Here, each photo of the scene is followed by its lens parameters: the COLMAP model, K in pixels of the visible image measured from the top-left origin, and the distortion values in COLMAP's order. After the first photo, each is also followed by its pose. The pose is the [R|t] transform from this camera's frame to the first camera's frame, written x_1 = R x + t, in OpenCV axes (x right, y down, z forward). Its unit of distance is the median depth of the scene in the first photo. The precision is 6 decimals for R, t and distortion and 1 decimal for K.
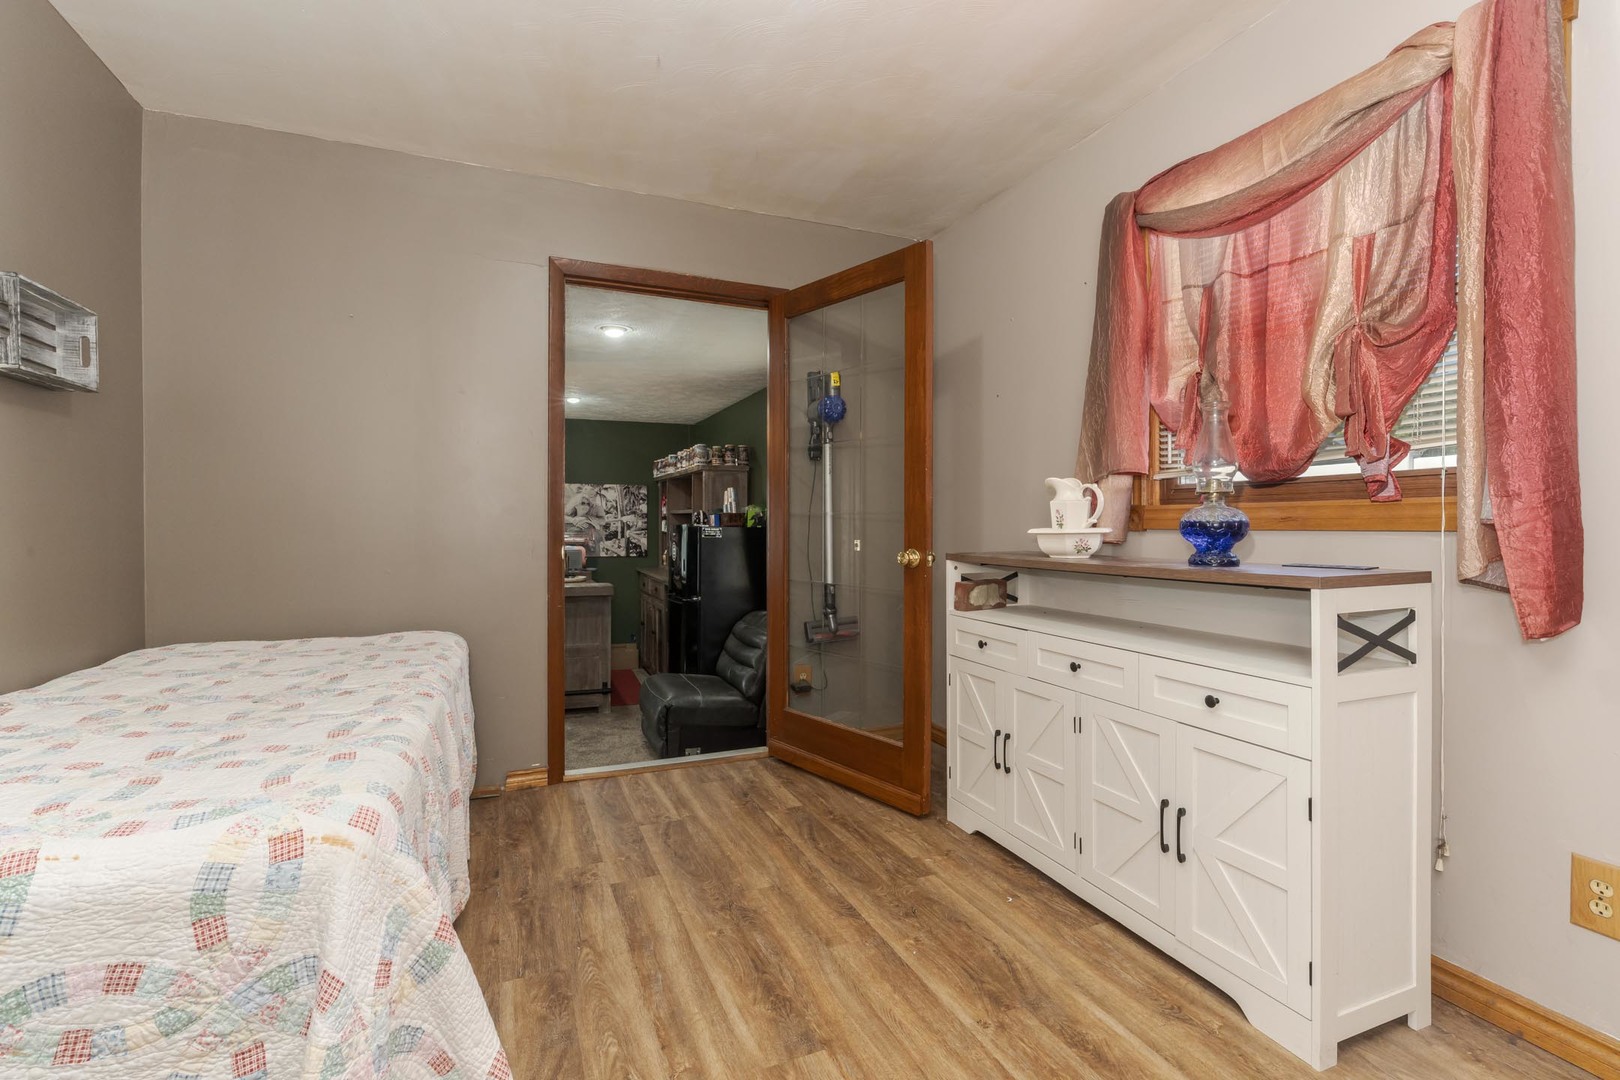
lens RADIAL K [[754.8, 0, 806.9], [0, 754.8, 532.1], [0, 0, 1]] dist [-0.006533, 0.001760]
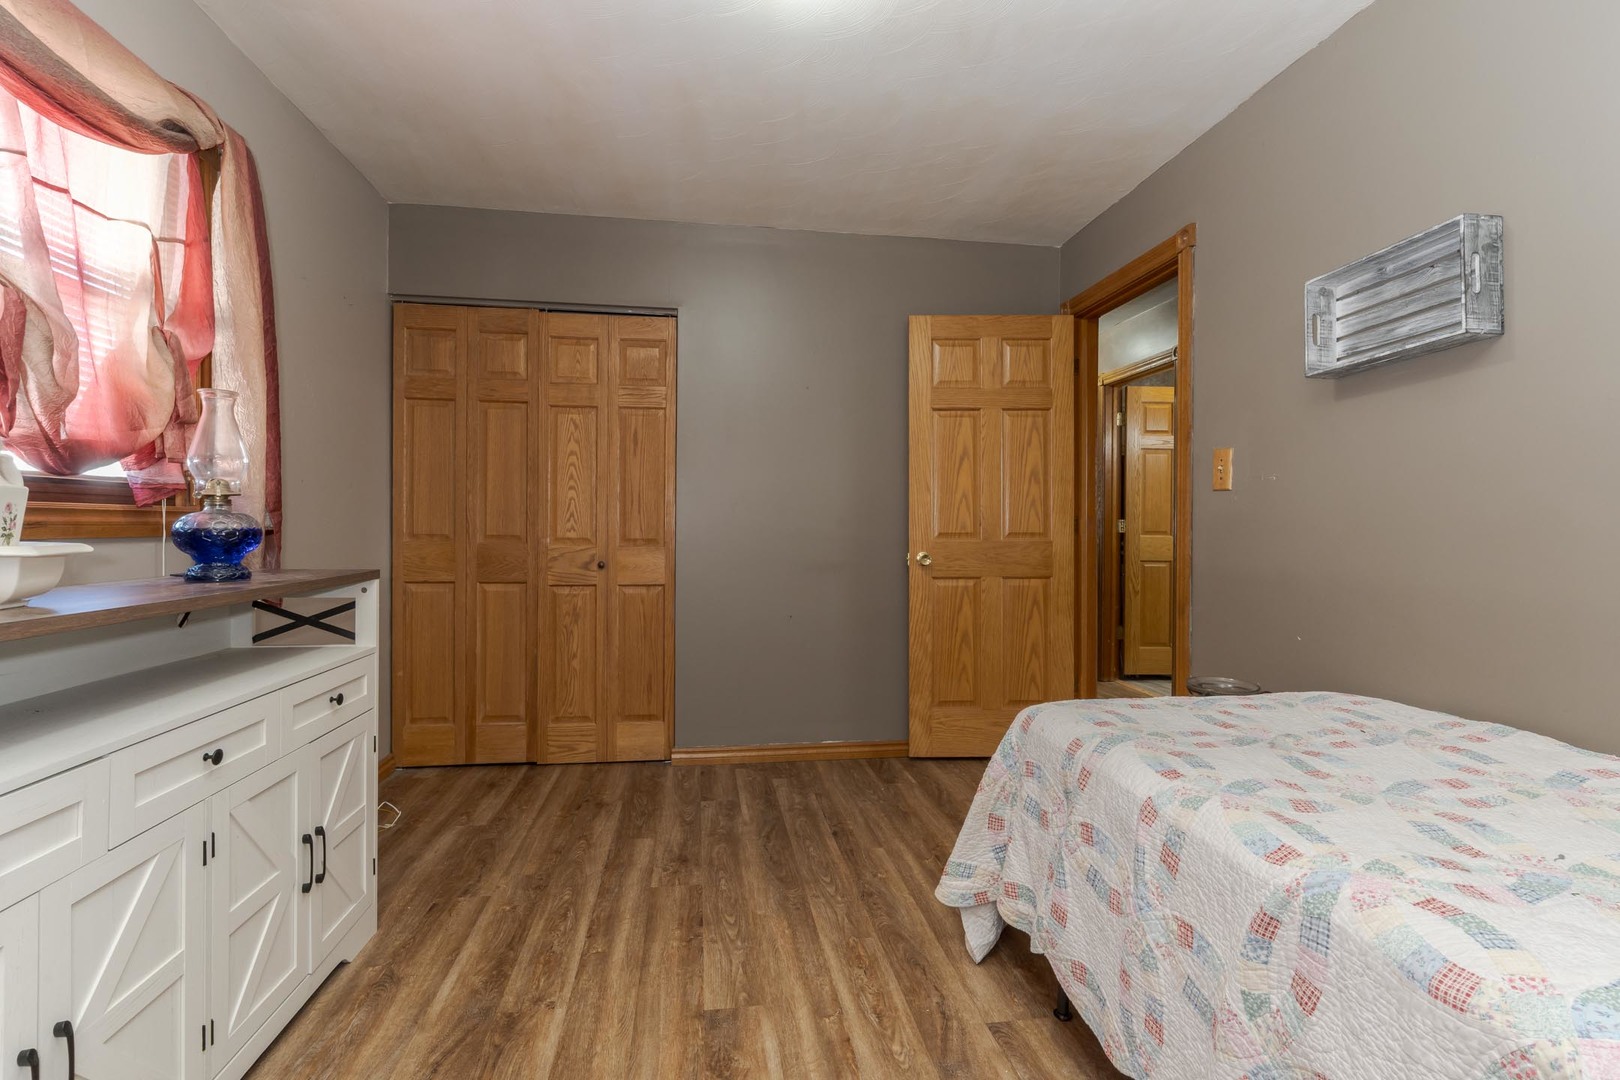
lens RADIAL K [[754.8, 0, 827.0], [0, 754.8, 542.2], [0, 0, 1]] dist [-0.006533, 0.001760]
pose [[-0.976533, -0.006733, 0.215265, -0.076037], [0.001197, 0.999326, 0.036683, -0.007174], [-0.215367, 0.036080, -0.975867, 0.398123]]
